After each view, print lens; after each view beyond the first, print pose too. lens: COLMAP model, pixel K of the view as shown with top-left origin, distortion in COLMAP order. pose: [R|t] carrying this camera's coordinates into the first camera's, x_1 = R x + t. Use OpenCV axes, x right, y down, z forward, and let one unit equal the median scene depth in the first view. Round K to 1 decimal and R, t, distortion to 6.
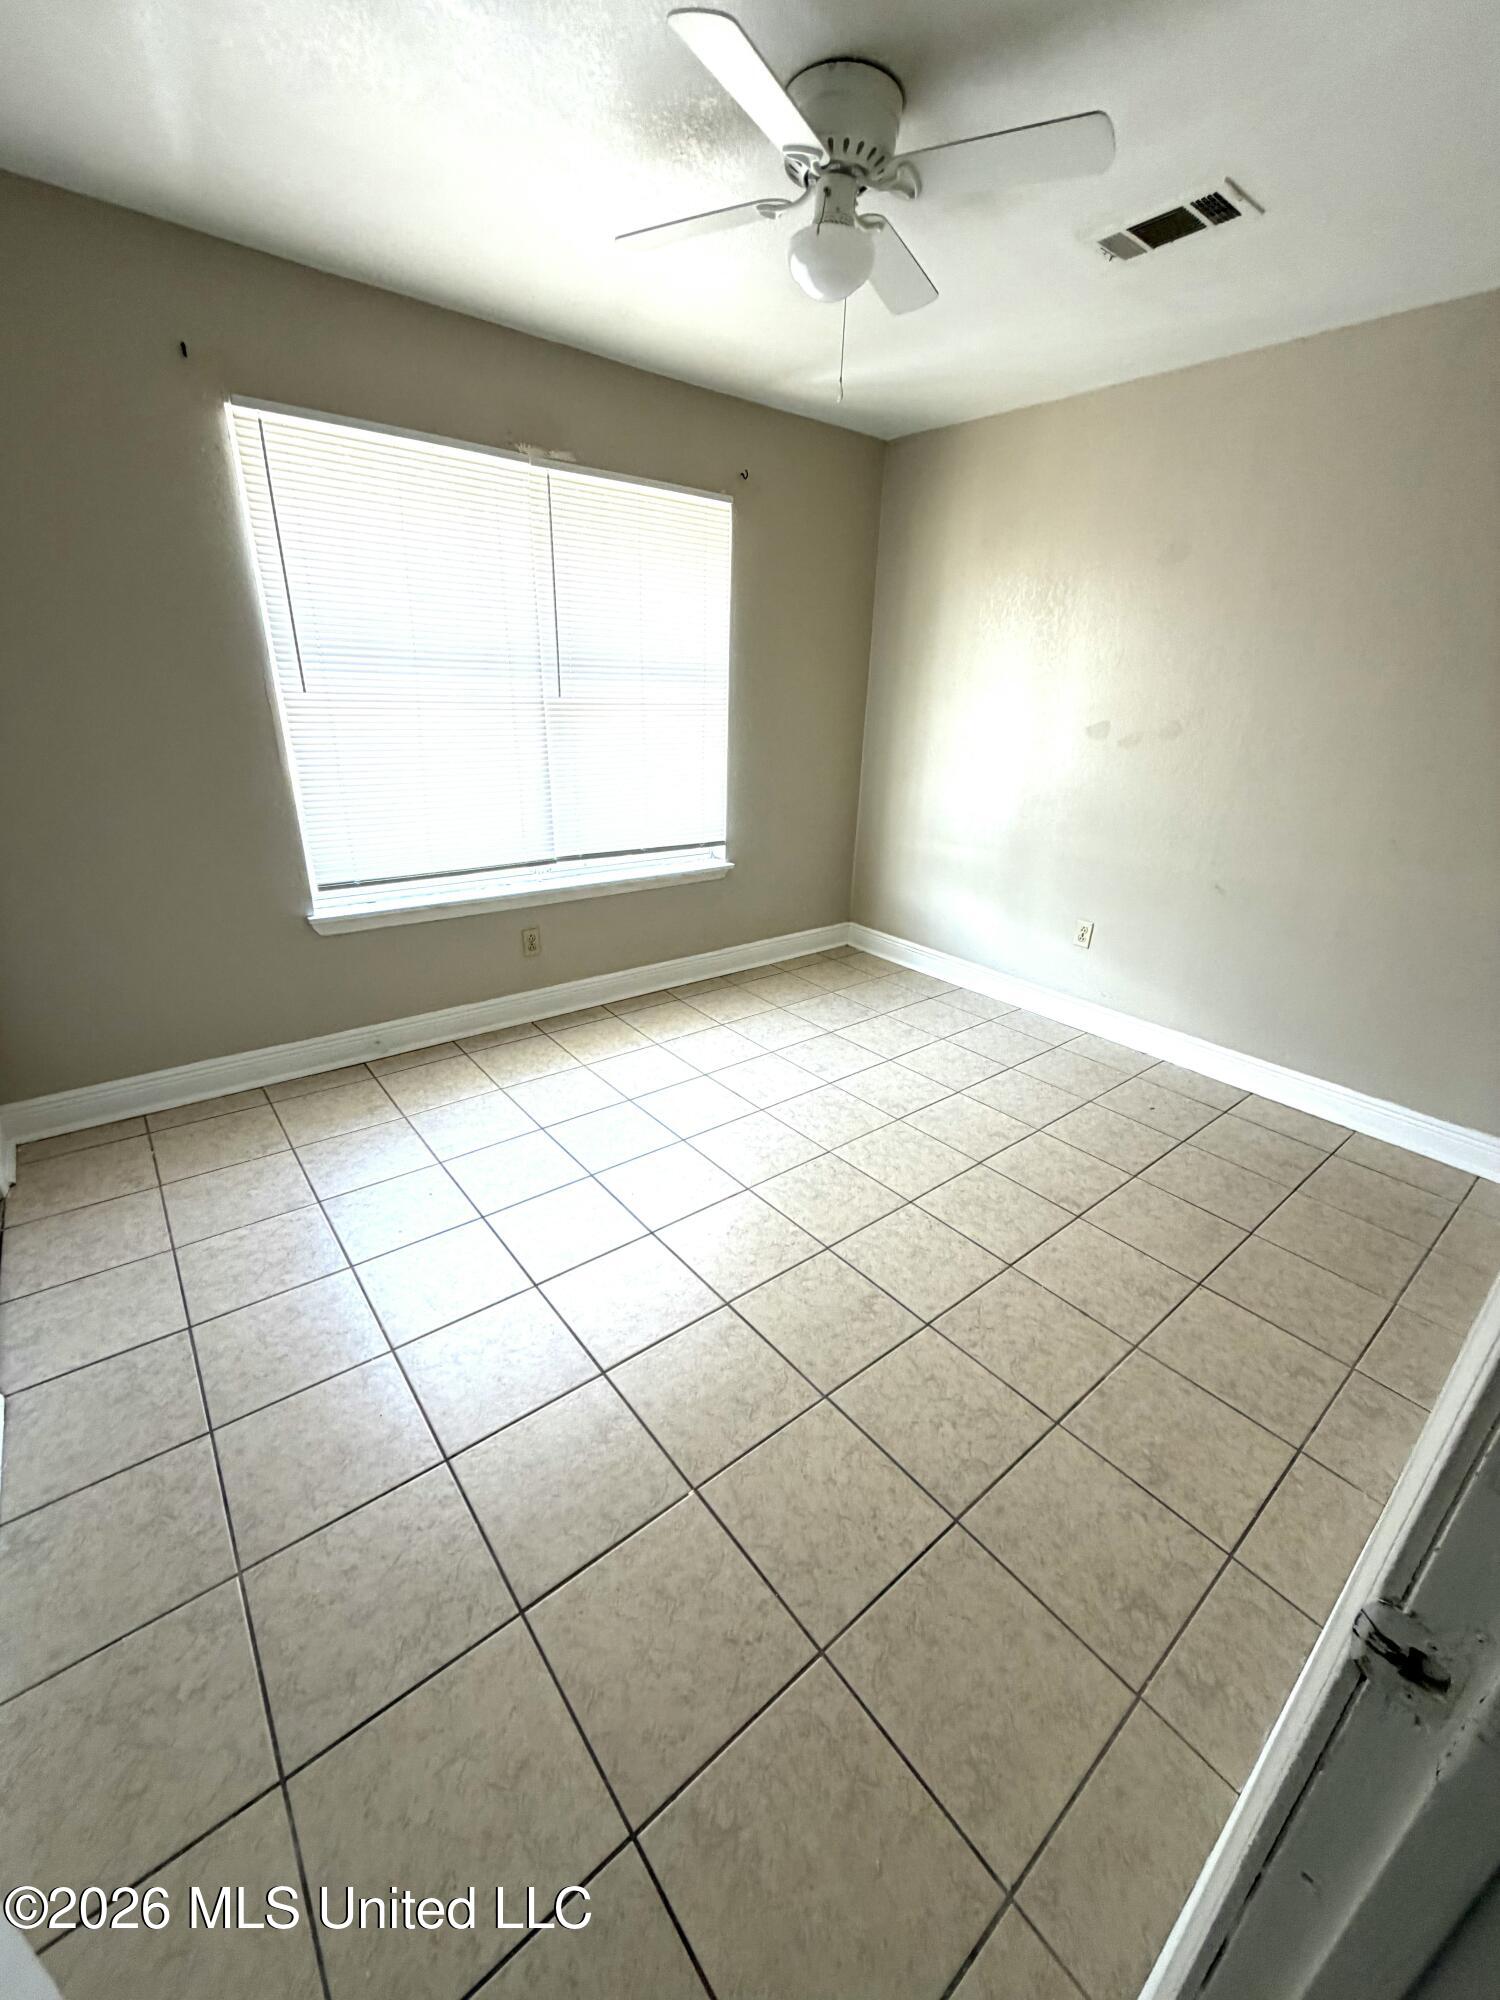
lens RADIAL K [[792.1, 0, 746.5], [0, 792.1, 981.0], [0, 0, 1]] dist [0.002189, 0.000275]
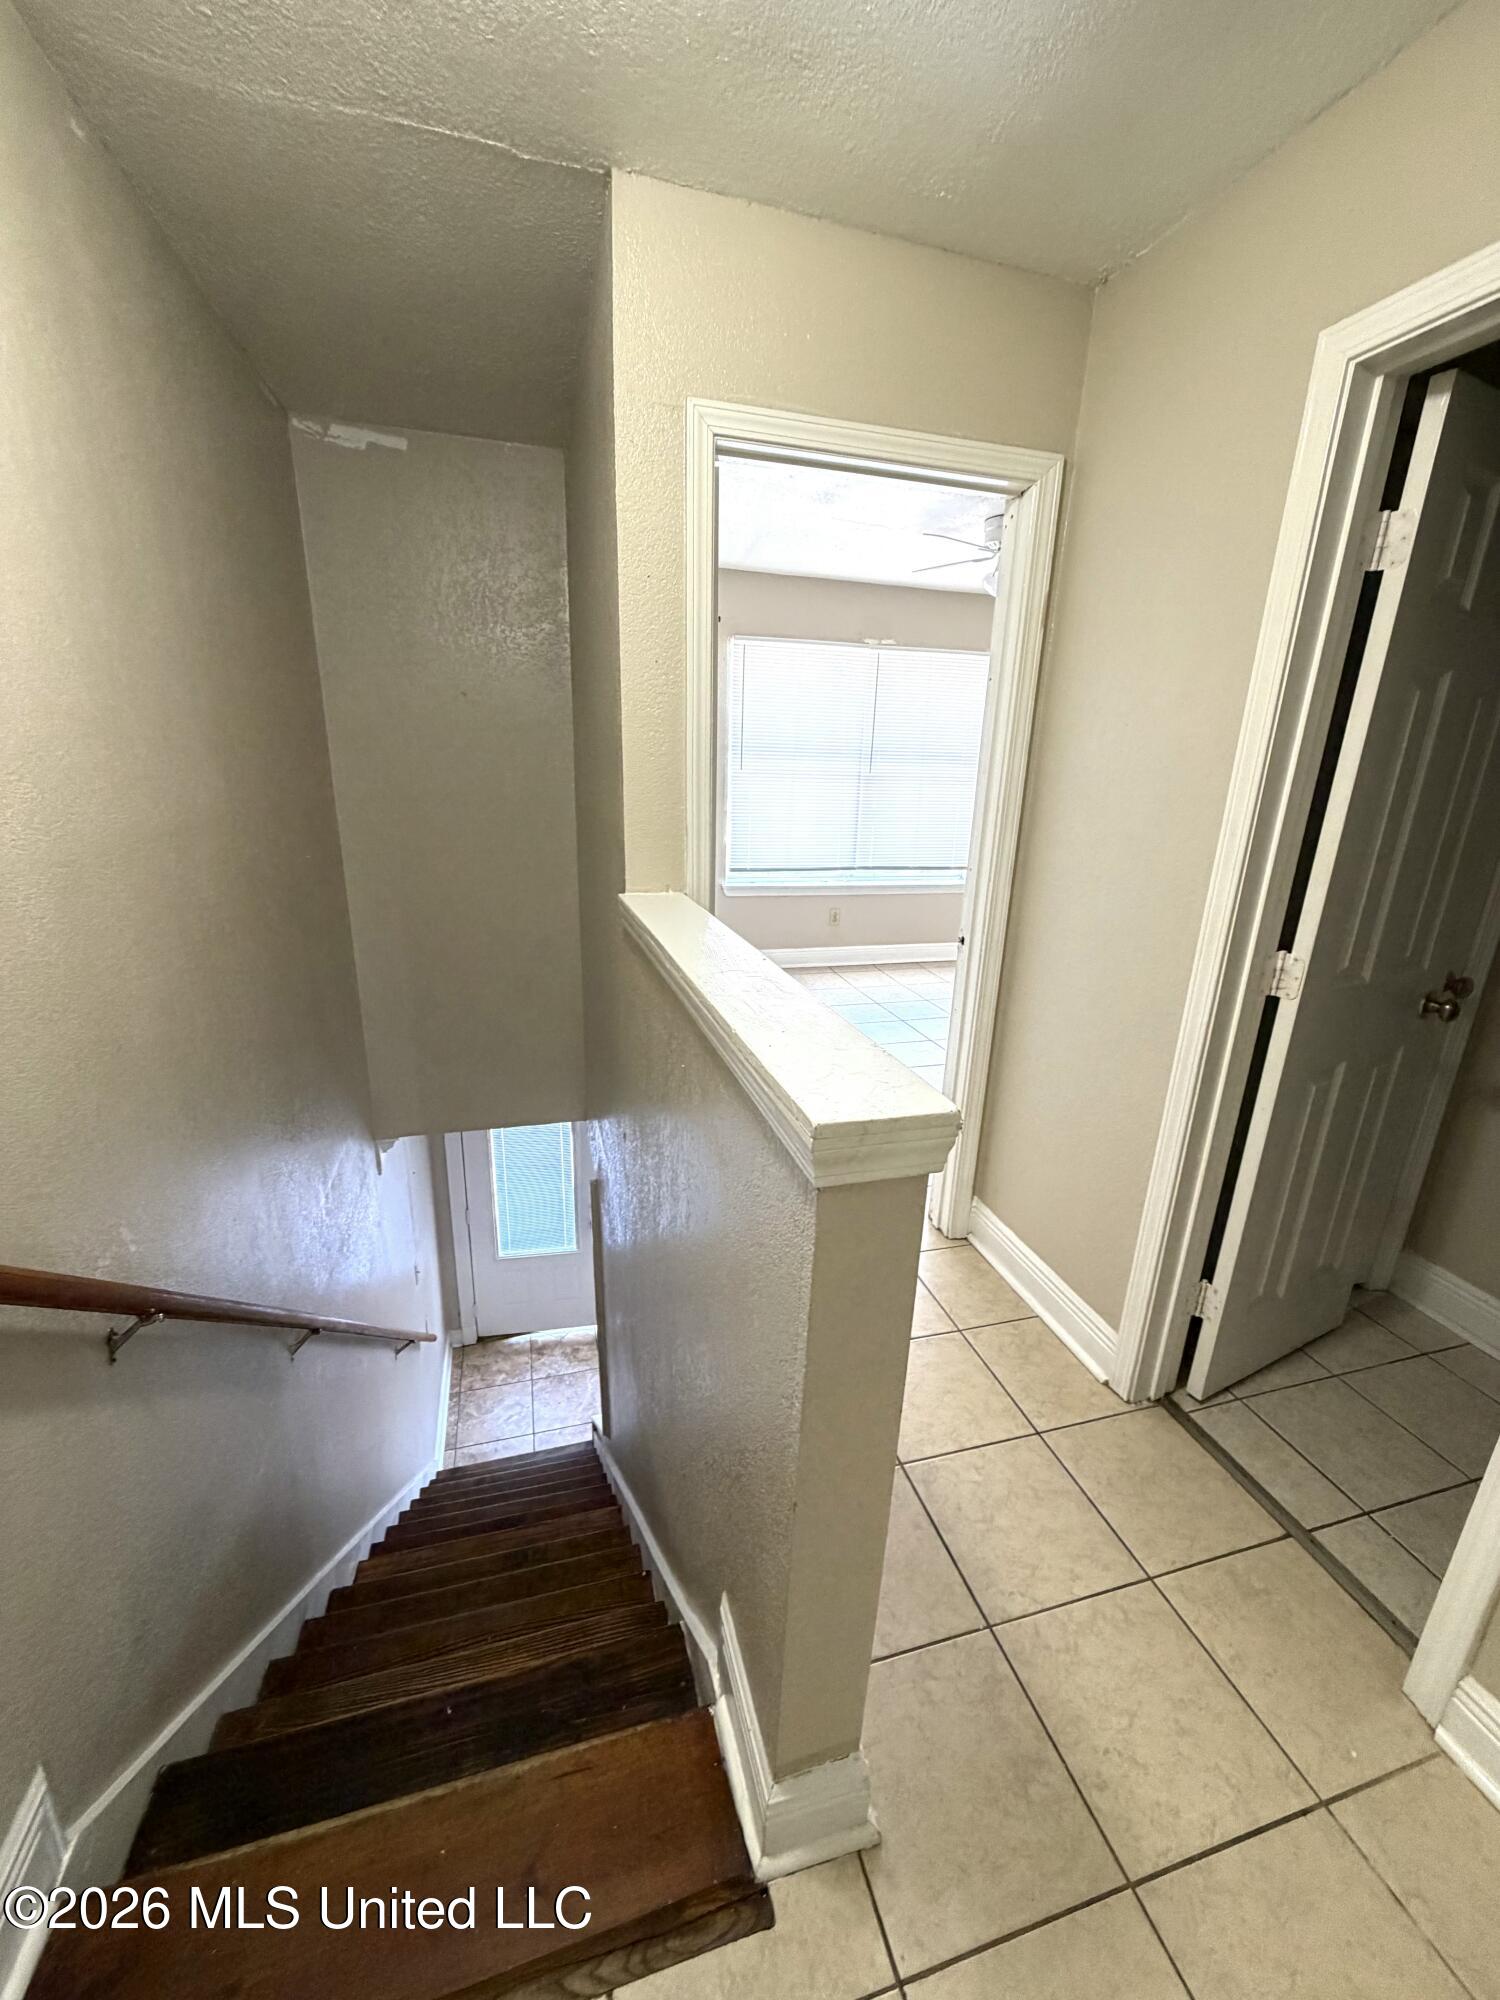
lens RADIAL K [[792.1, 0, 739.5], [0, 792.1, 993.1], [0, 0, 1]] dist [0.002189, 0.000275]
pose [[0.927077, 0.104273, -0.360078, 0.149902], [-0.133743, 0.989326, -0.057849, 0.224072], [0.350202, 0.101788, 0.931127, -0.570760]]
